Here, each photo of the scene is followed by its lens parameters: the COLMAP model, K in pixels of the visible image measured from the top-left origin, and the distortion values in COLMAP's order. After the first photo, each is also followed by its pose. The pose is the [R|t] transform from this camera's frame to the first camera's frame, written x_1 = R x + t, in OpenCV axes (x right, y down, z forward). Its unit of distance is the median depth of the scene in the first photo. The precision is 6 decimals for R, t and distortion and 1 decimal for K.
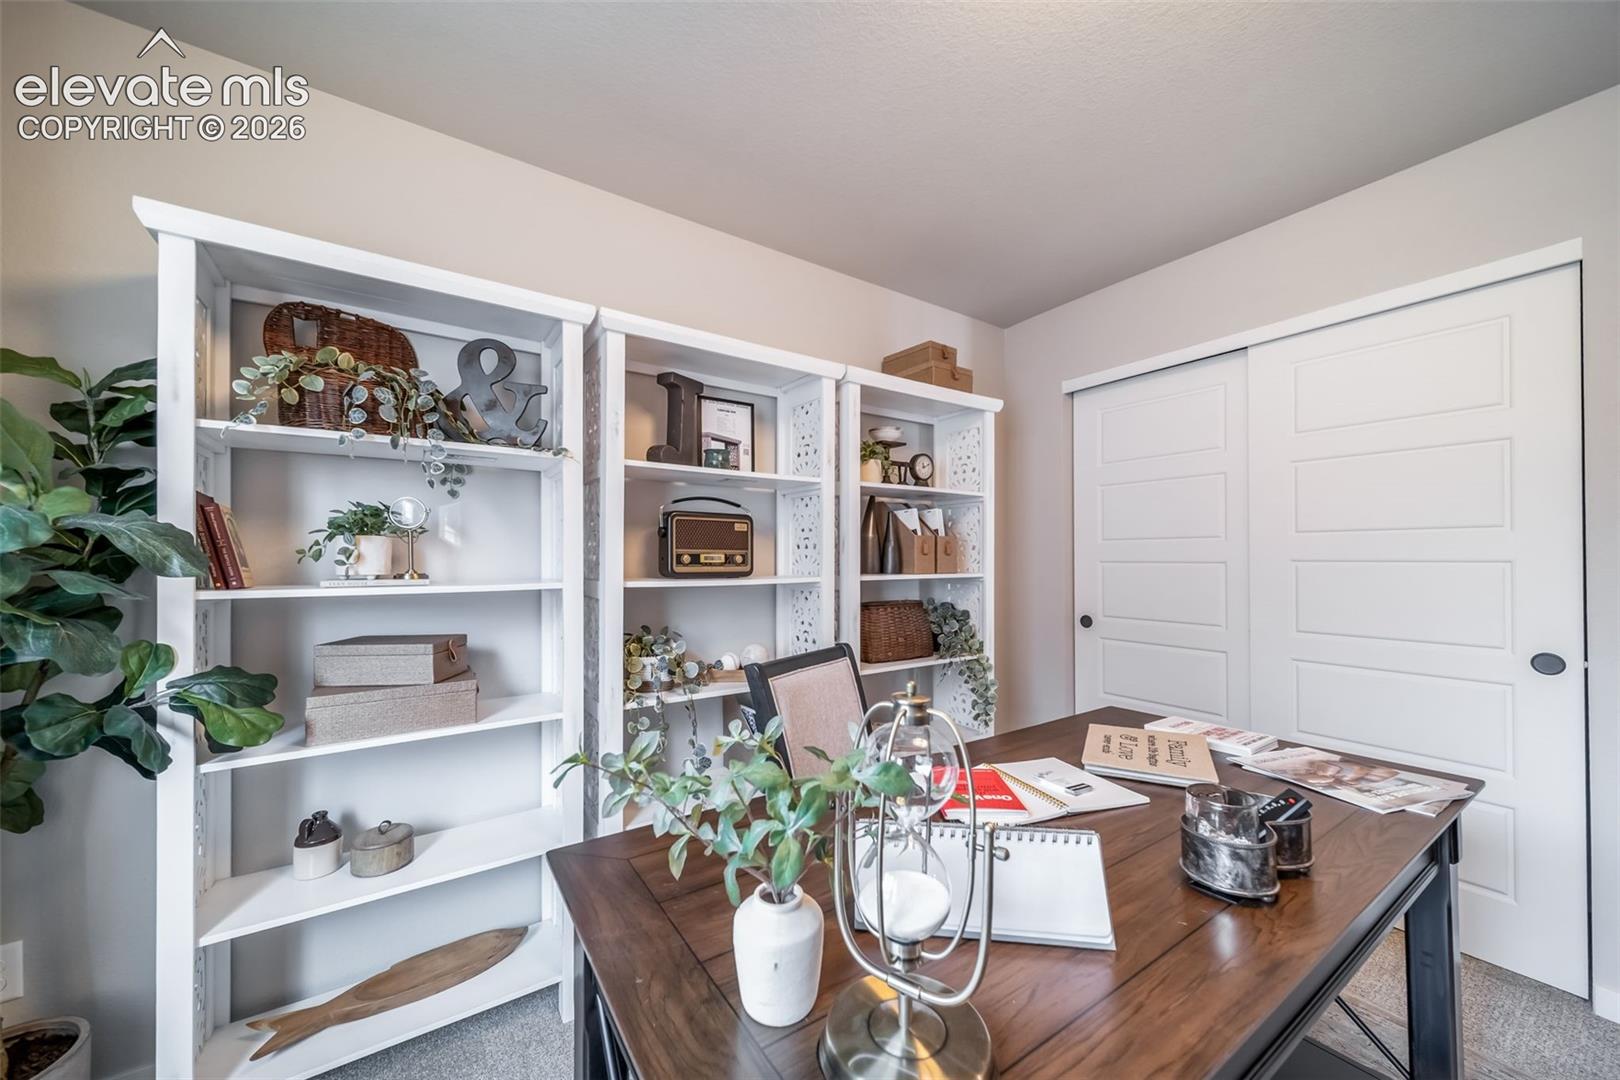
lens RADIAL K [[581.1, 0, 788.5], [0, 581.1, 549.9], [0, 0, 1]] dist [0.001638, -0.000074]
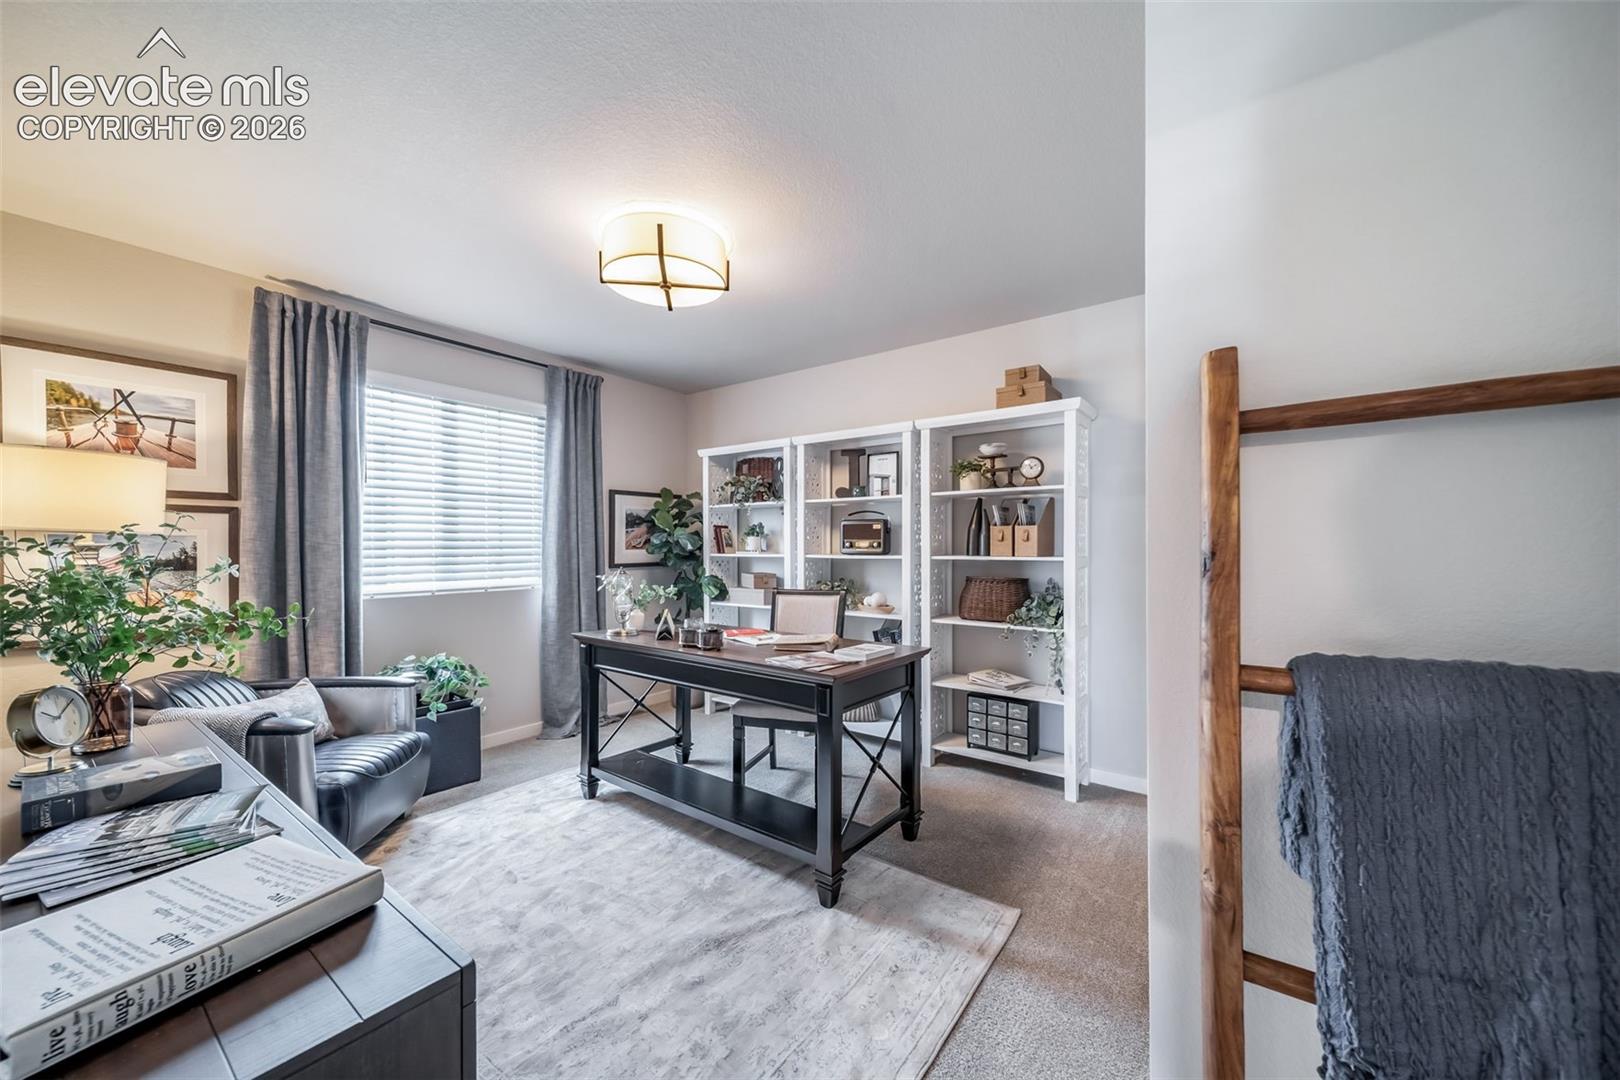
lens RADIAL K [[581.1, 0, 788.5], [0, 581.1, 549.9], [0, 0, 1]] dist [0.001638, -0.000074]
pose [[0.361163, 0.011393, -0.932433, 1.297712], [0.008080, 0.999850, 0.015347, 0.000854], [0.932468, -0.013077, 0.361017, 0.097289]]
